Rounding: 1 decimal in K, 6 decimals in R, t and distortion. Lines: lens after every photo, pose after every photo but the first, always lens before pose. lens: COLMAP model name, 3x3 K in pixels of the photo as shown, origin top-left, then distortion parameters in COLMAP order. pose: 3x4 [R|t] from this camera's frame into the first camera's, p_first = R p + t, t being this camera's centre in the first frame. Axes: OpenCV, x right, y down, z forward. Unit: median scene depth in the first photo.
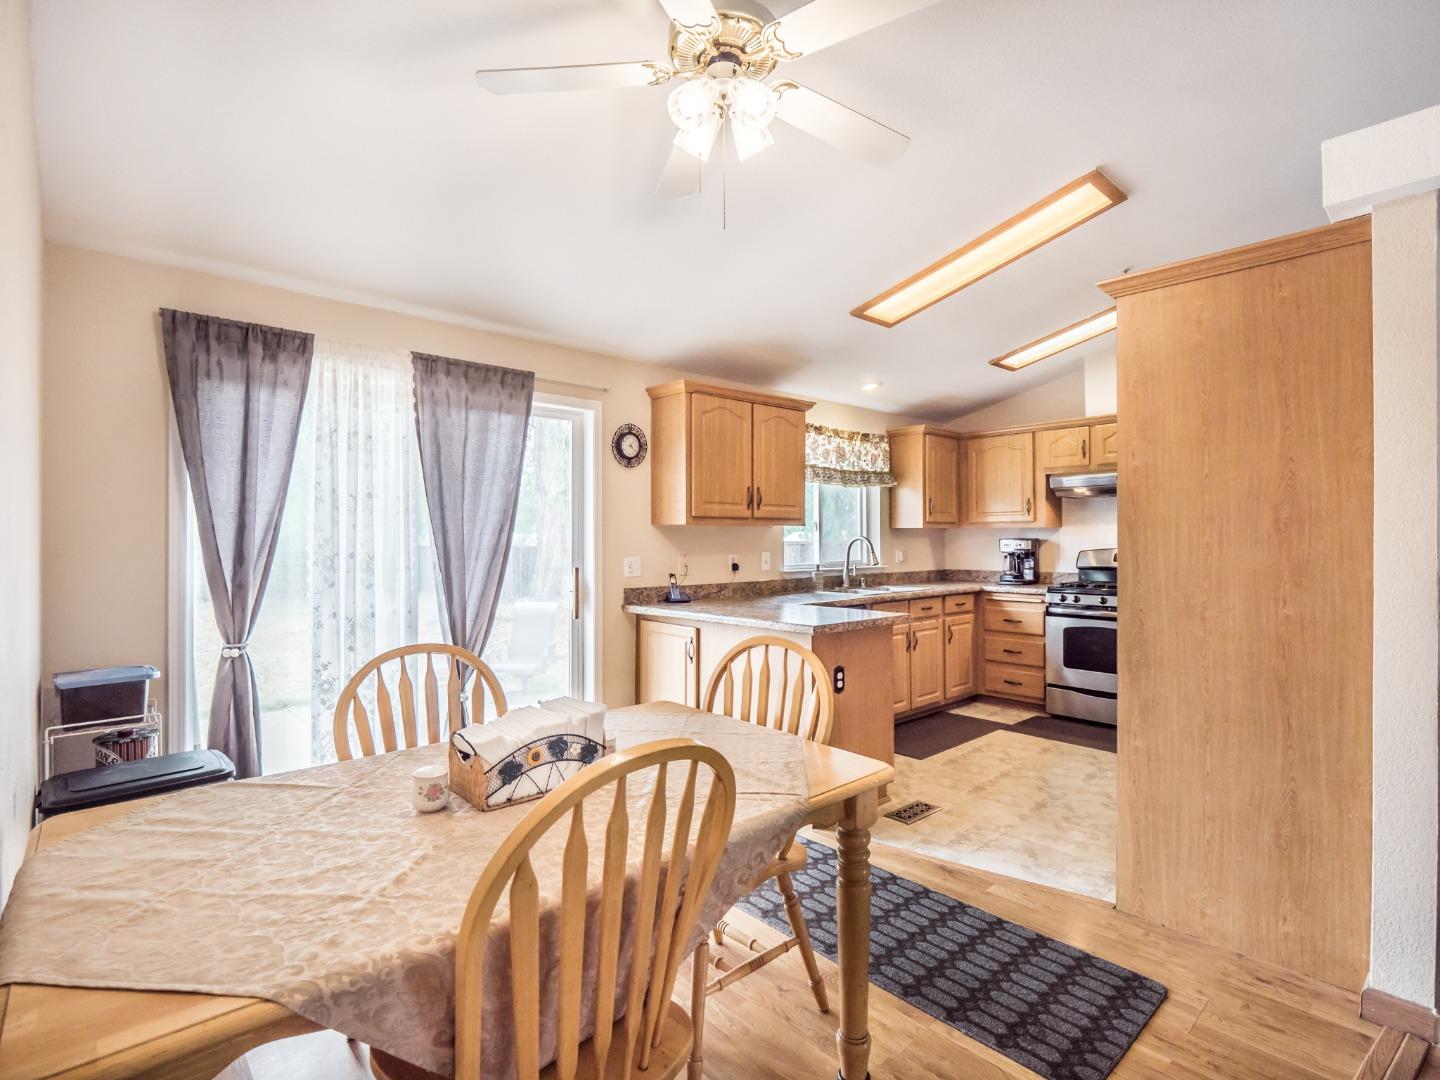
lens RADIAL K [[708.1, 0, 719.6], [0, 708.1, 533.8], [0, 0, 1]] dist [0.002540, -0.017065]
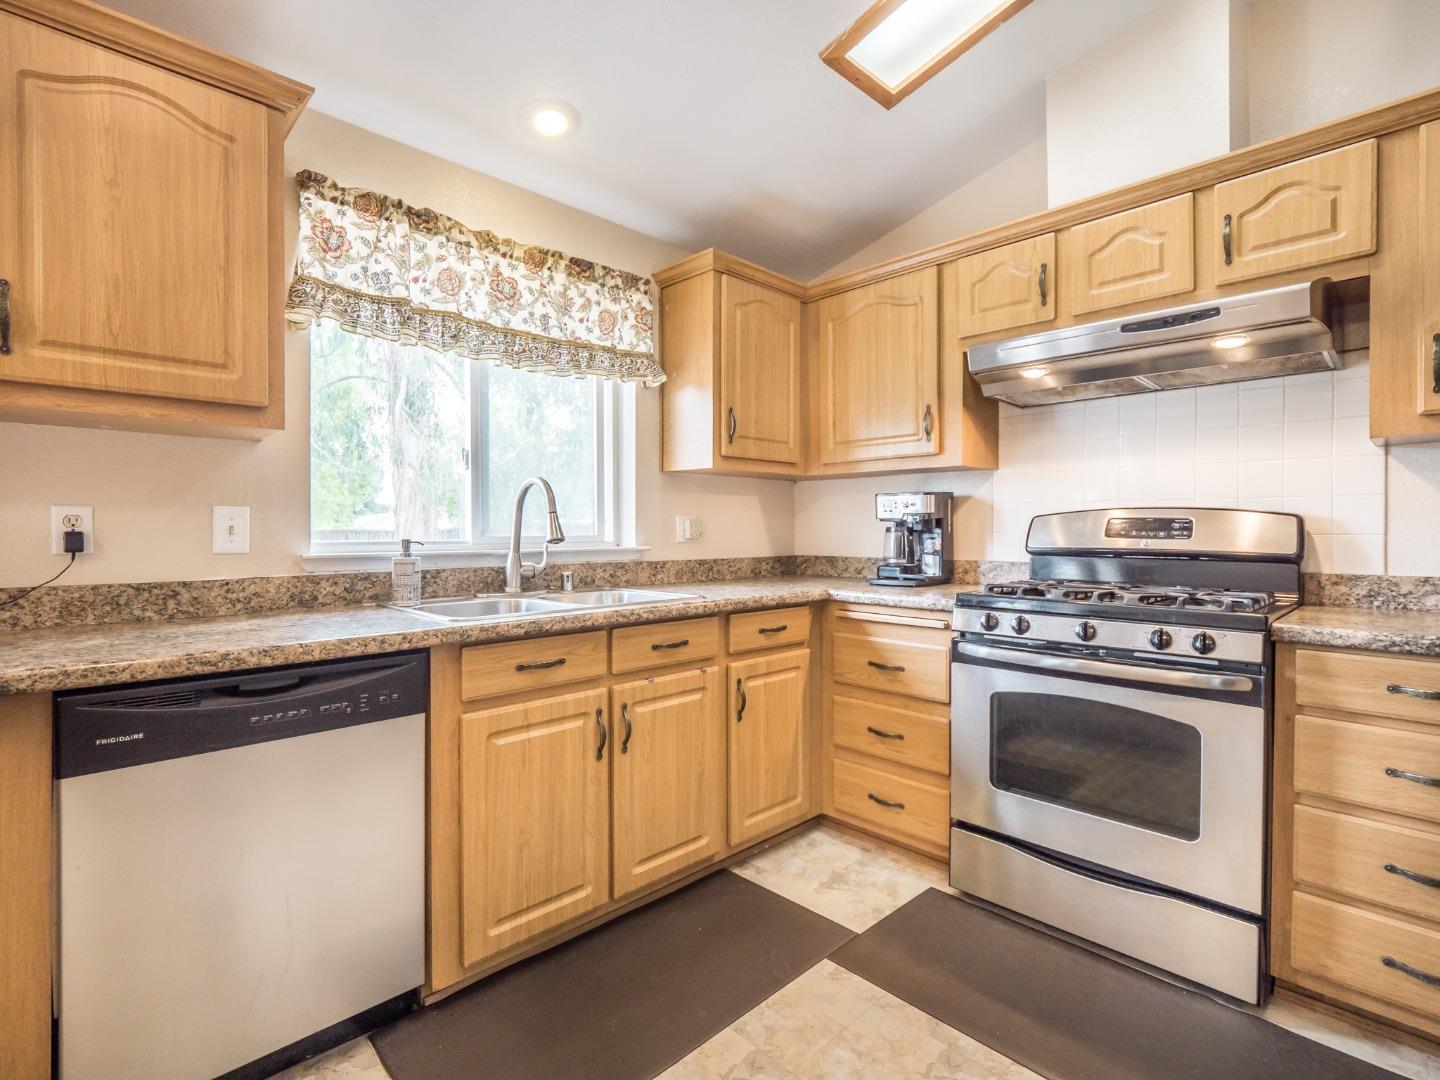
lens RADIAL K [[702.3, 0, 717.4], [0, 702.3, 532.4], [0, 0, 1]] dist [-0.001346, -0.001328]
pose [[0.999366, 0.004552, 0.035325, 0.289044], [-0.004988, 0.999912, 0.012255, 0.031543], [-0.035266, -0.012424, 0.999301, 0.552745]]
